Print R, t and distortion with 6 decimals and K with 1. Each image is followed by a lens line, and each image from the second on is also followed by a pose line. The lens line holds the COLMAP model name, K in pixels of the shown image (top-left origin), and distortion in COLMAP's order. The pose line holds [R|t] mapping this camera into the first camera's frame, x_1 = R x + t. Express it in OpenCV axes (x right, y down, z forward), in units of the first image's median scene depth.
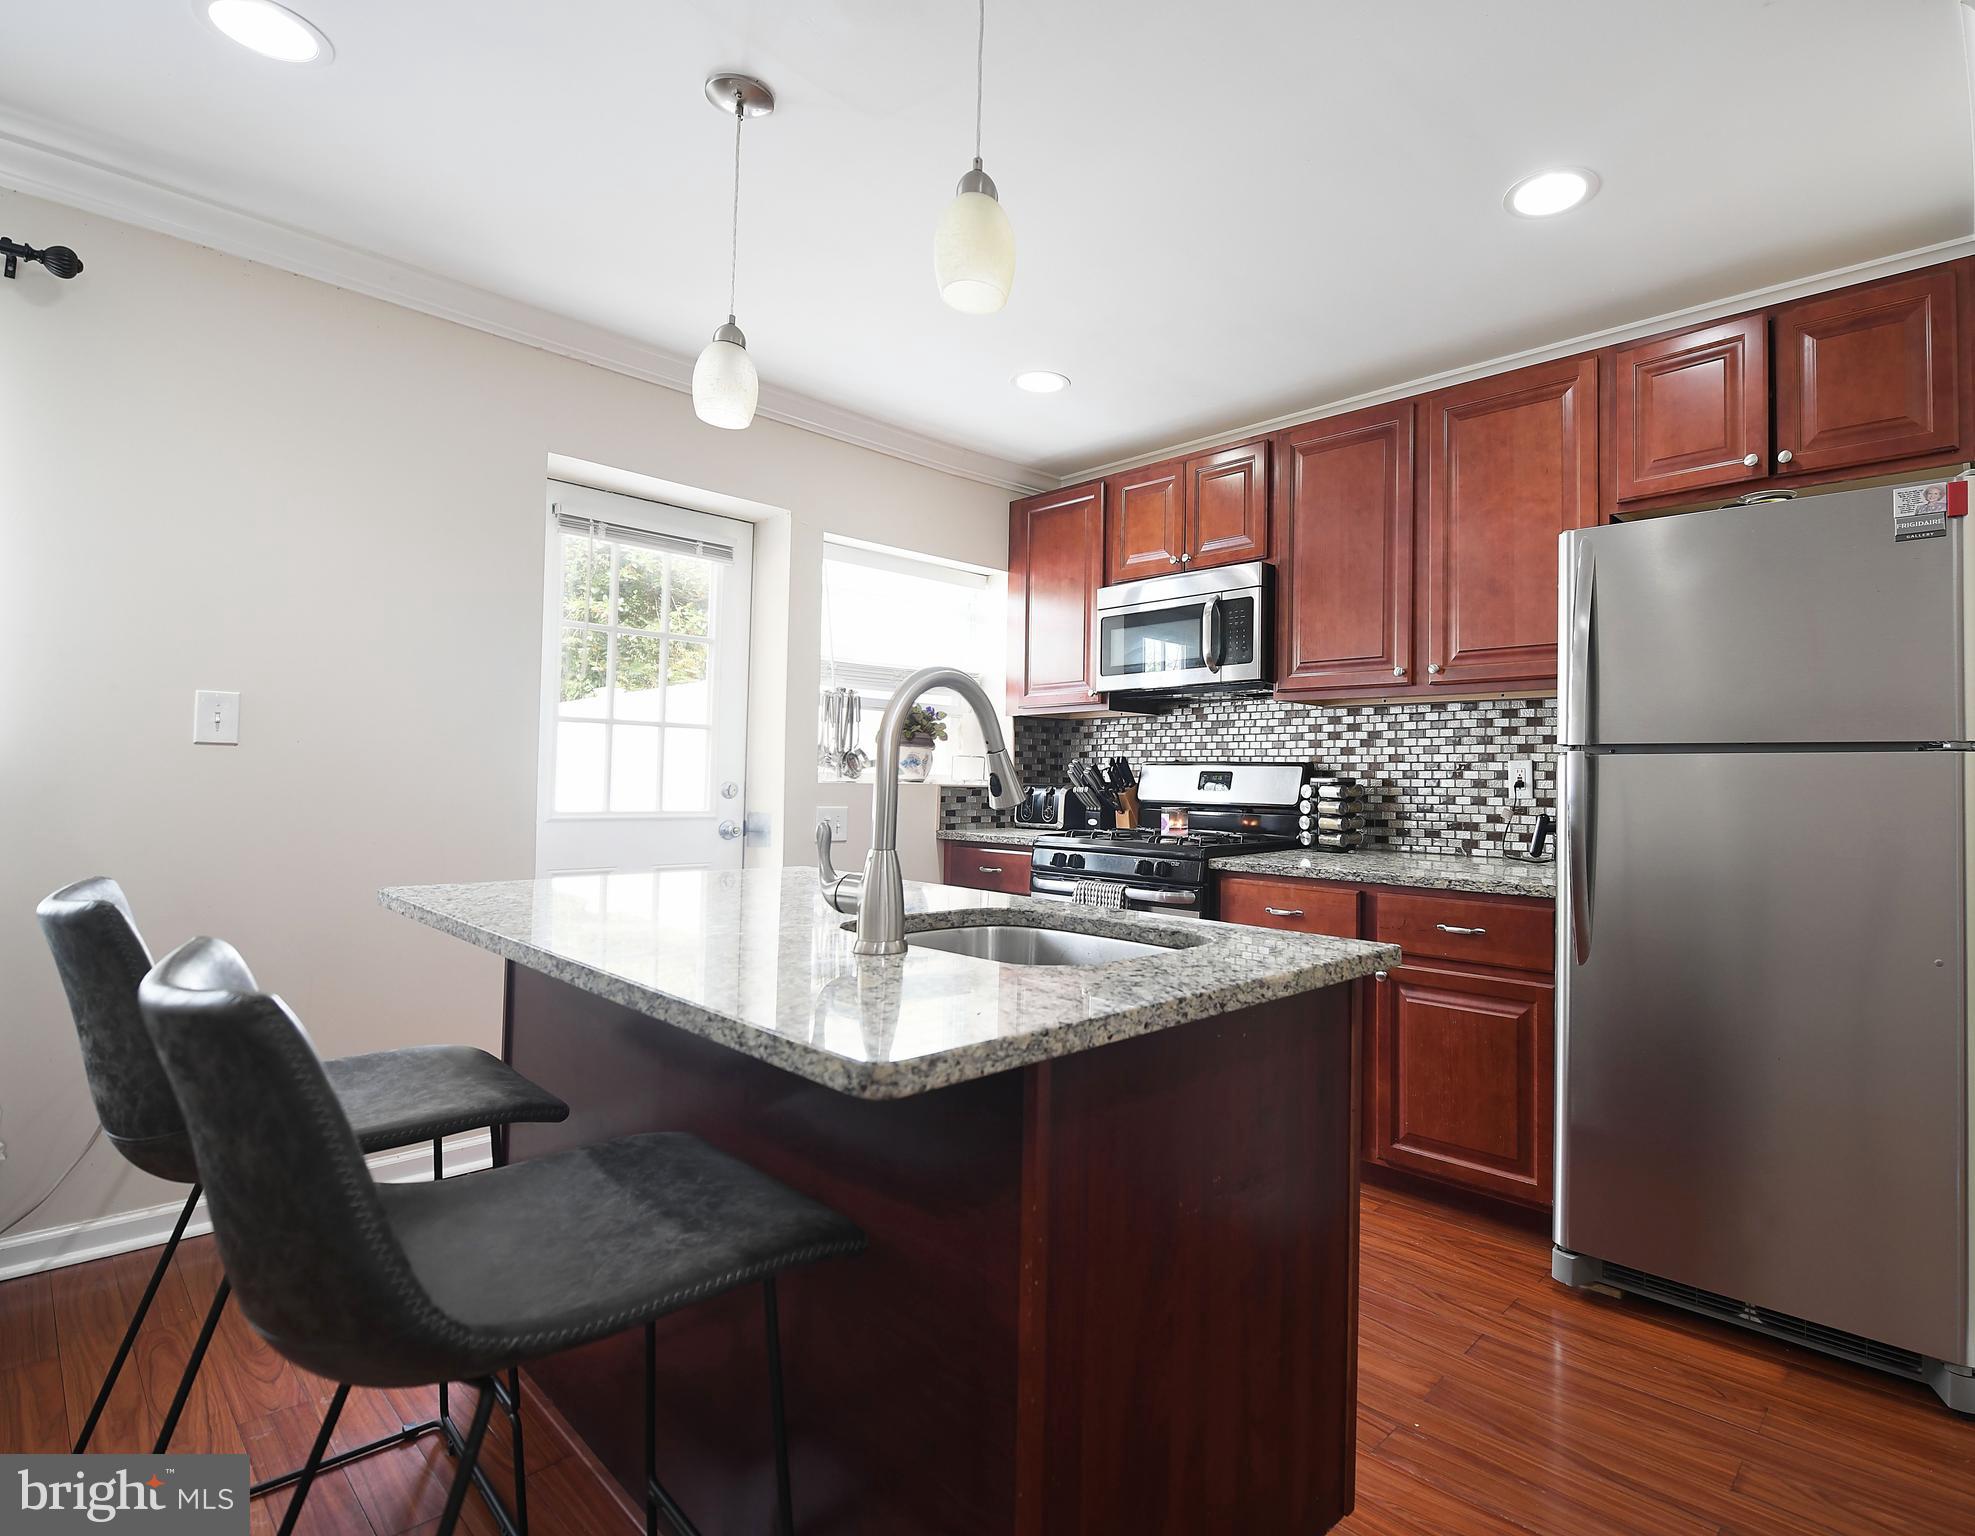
lens RADIAL K [[1006.8, 0, 1155.0], [0, 1006.8, 752.6], [0, 0, 1]] dist [-0.002406, -0.010517]
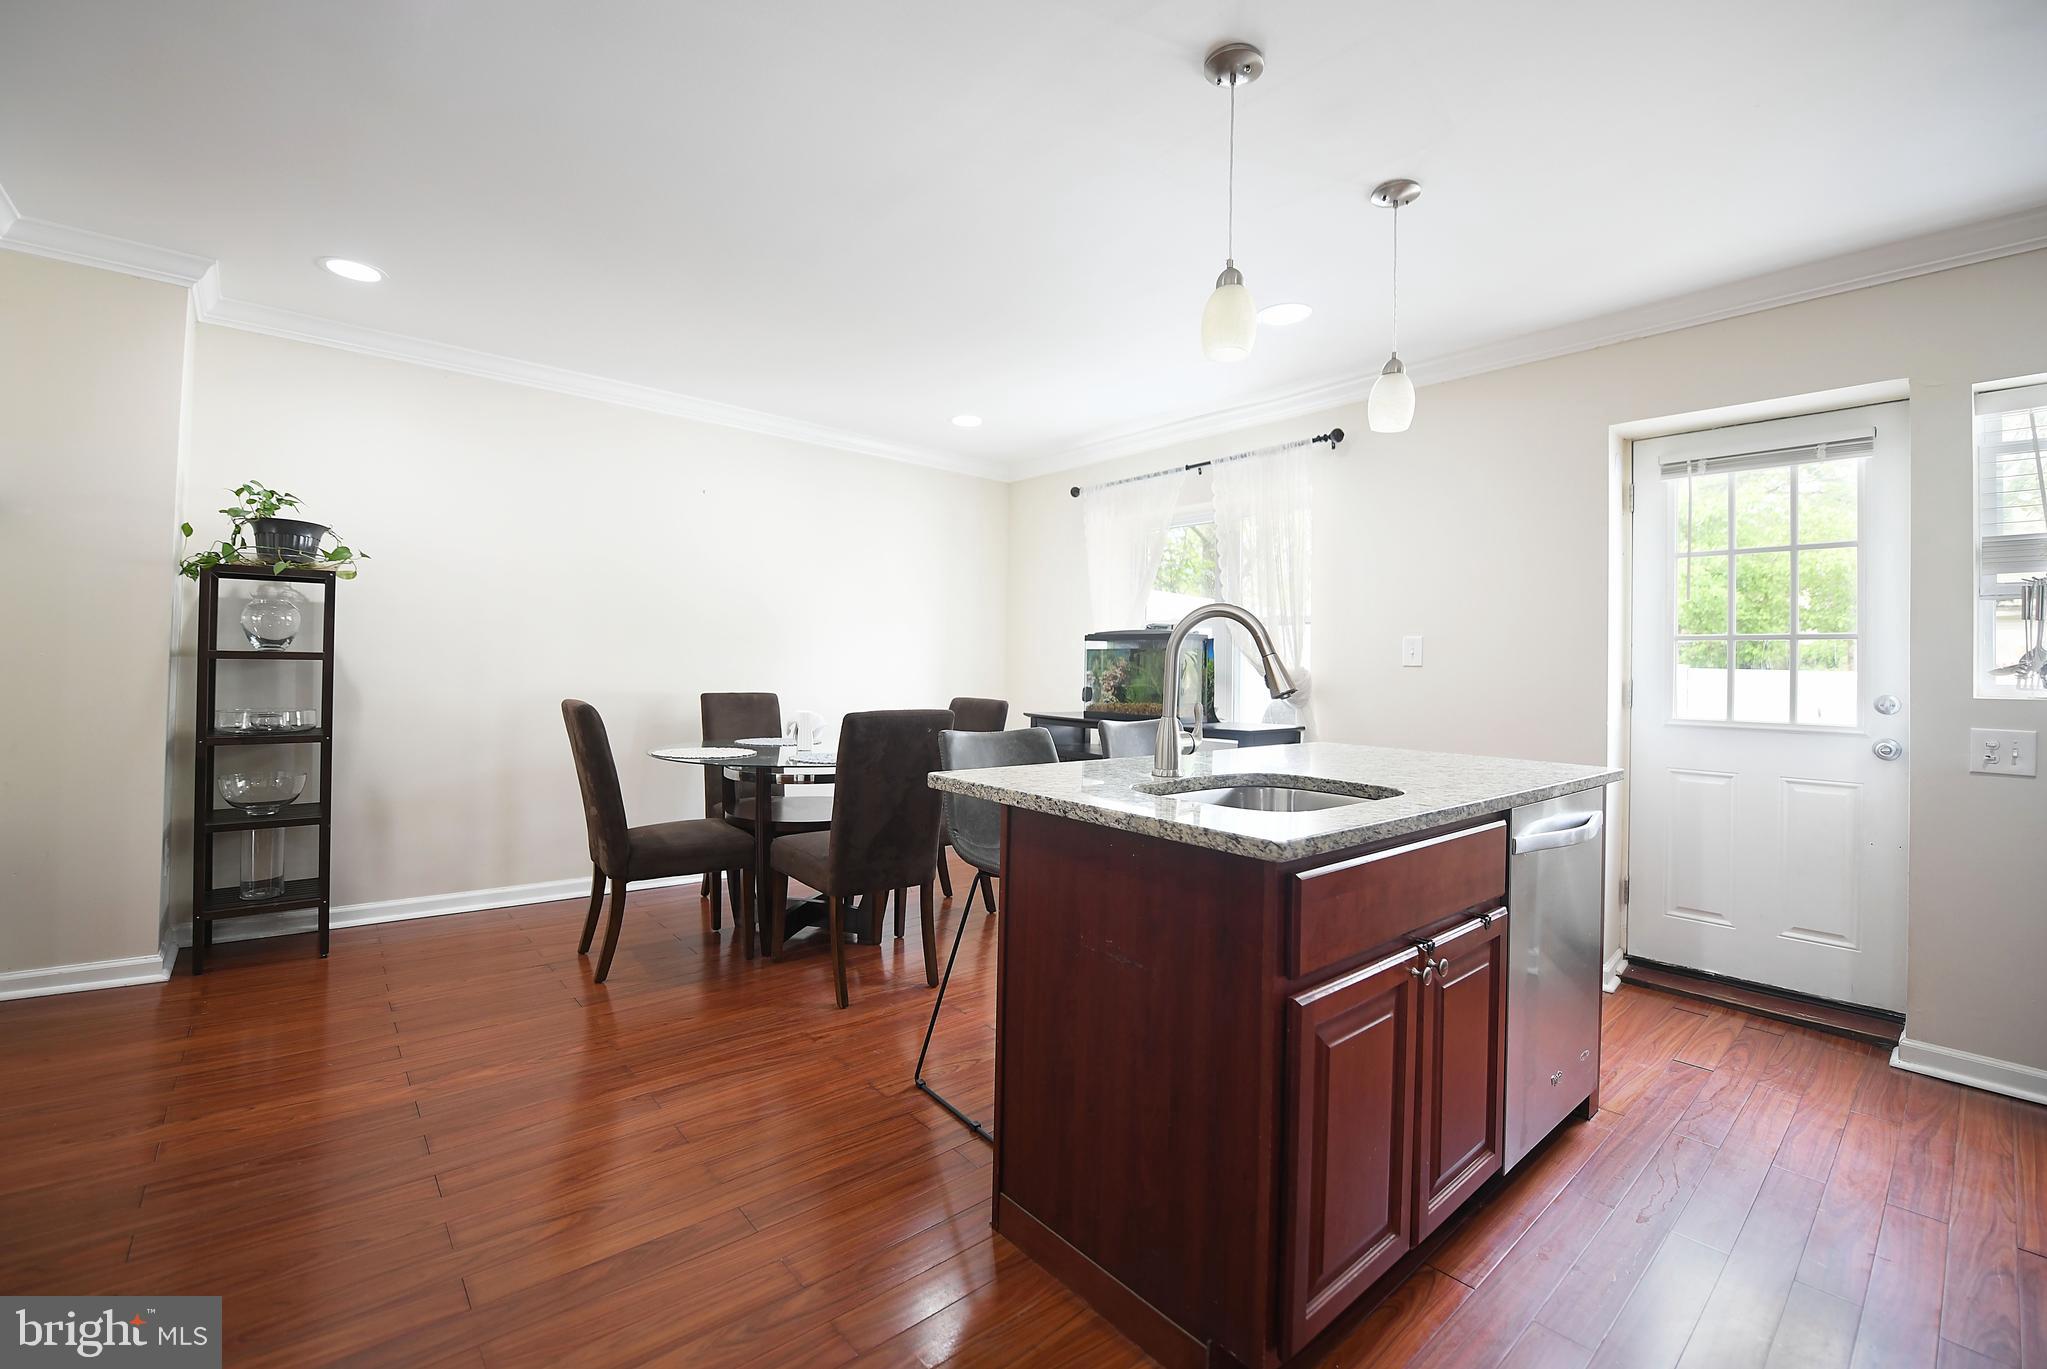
lens RADIAL K [[854.1, 0, 1021.7], [0, 854.1, 663.7], [0, 0, 1]] dist [-0.000857, -0.000186]
pose [[-0.141426, -0.026009, -0.989607, 0.481120], [0.008299, 0.999589, -0.027458, 0.016538], [0.989914, -0.012096, -0.141152, 0.375906]]
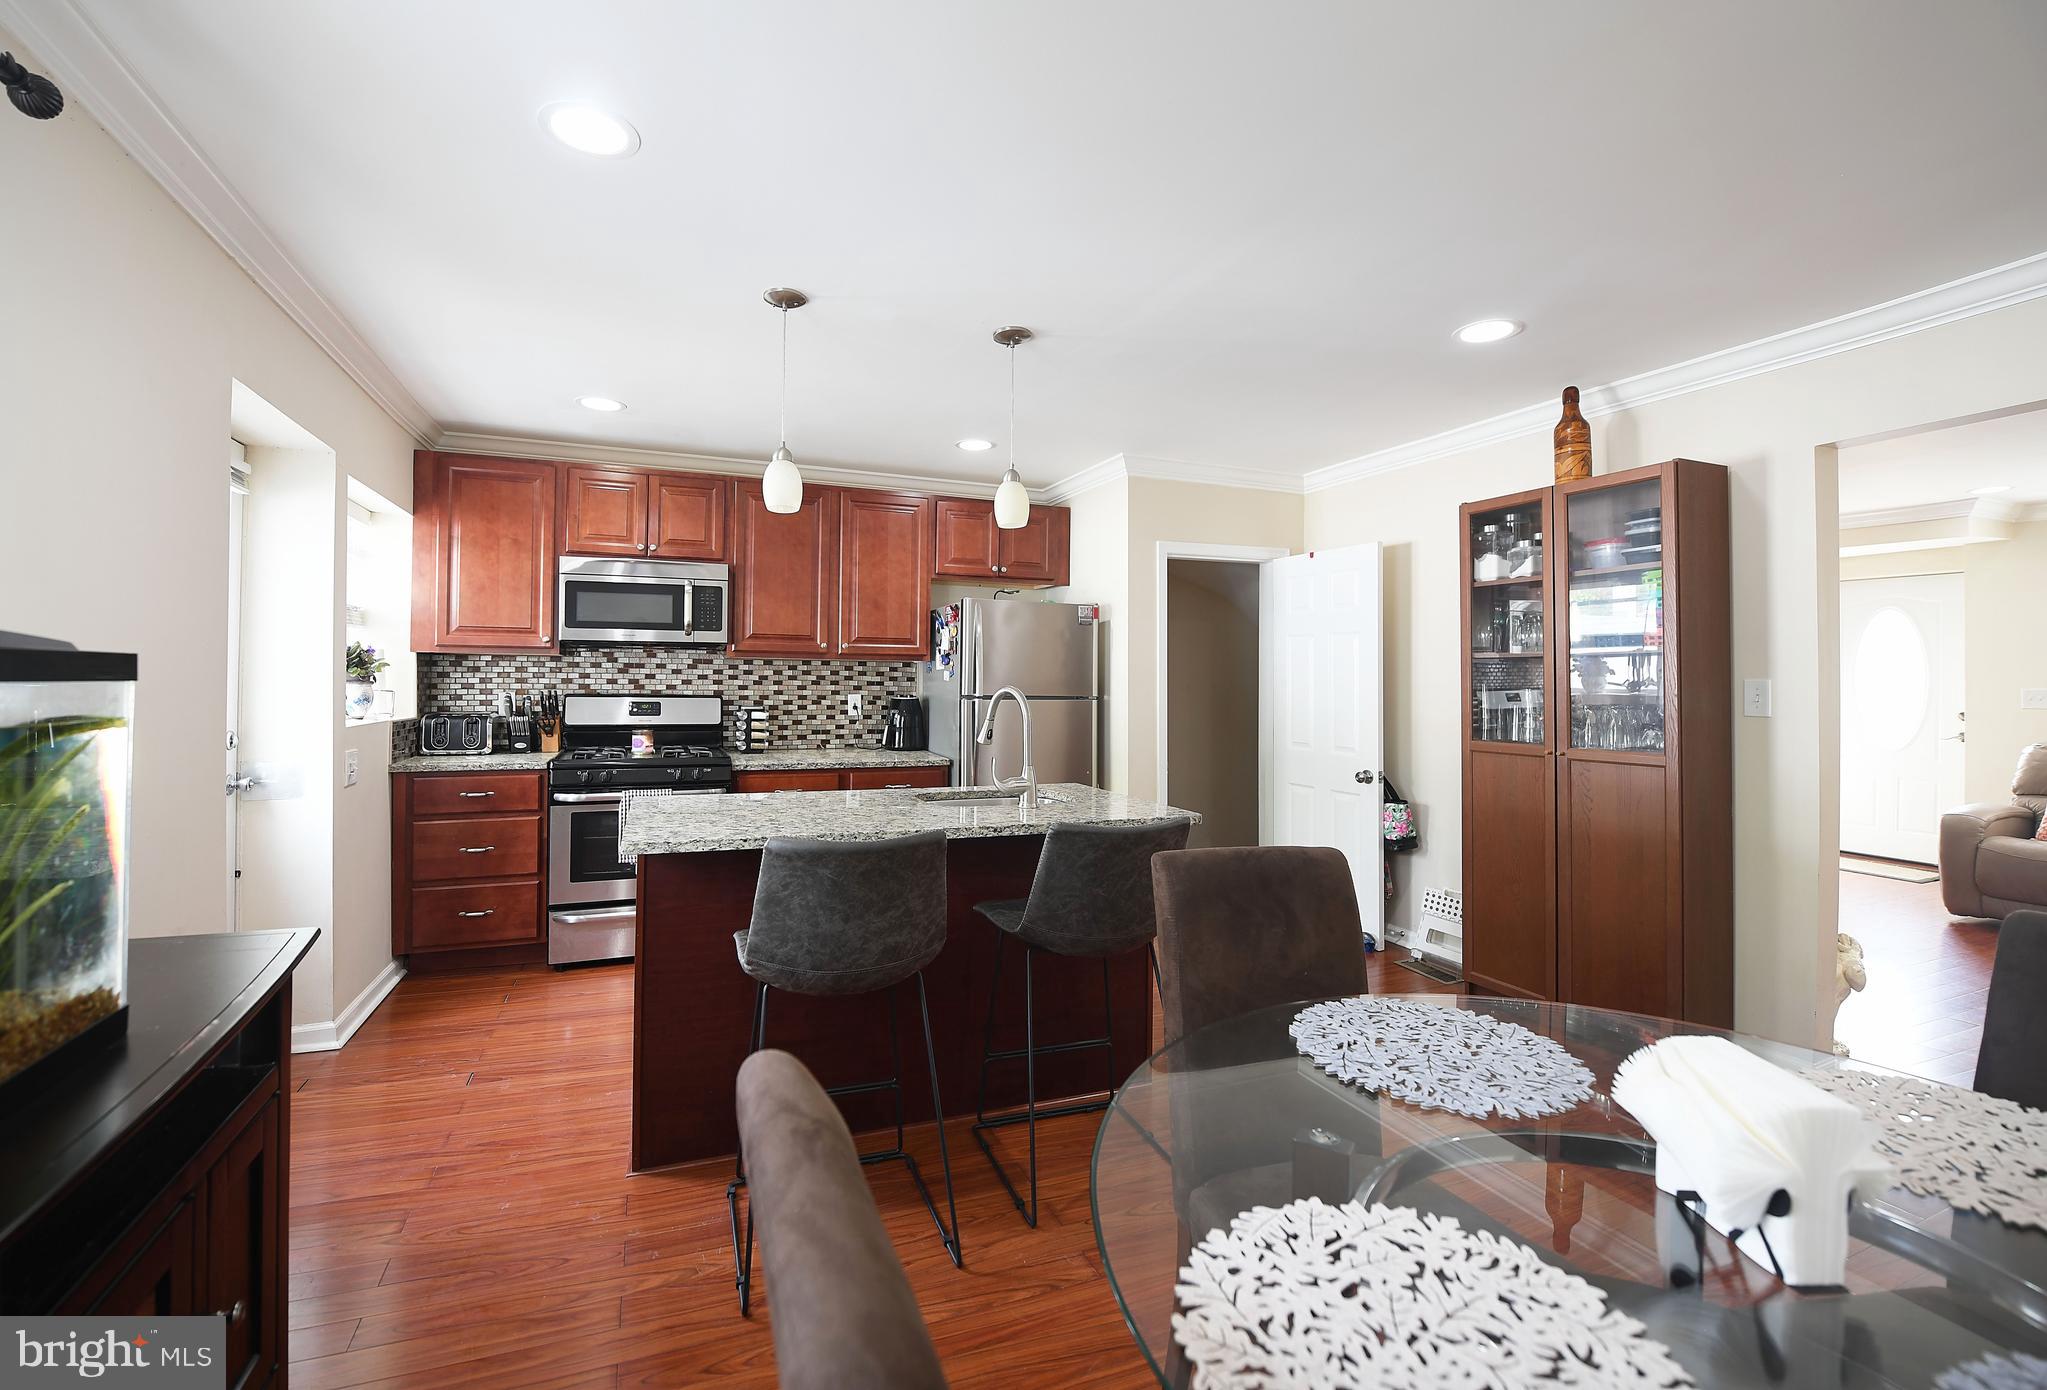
lens RADIAL K [[866.6, 0, 992.1], [0, 866.6, 670.6], [0, 0, 1]] dist [-0.014579, -0.000181]
pose [[0.472139, -0.000730, 0.881524, -0.849421], [-0.030528, 0.999386, 0.017178, -0.065661], [-0.880995, -0.035022, 0.471827, 0.037526]]
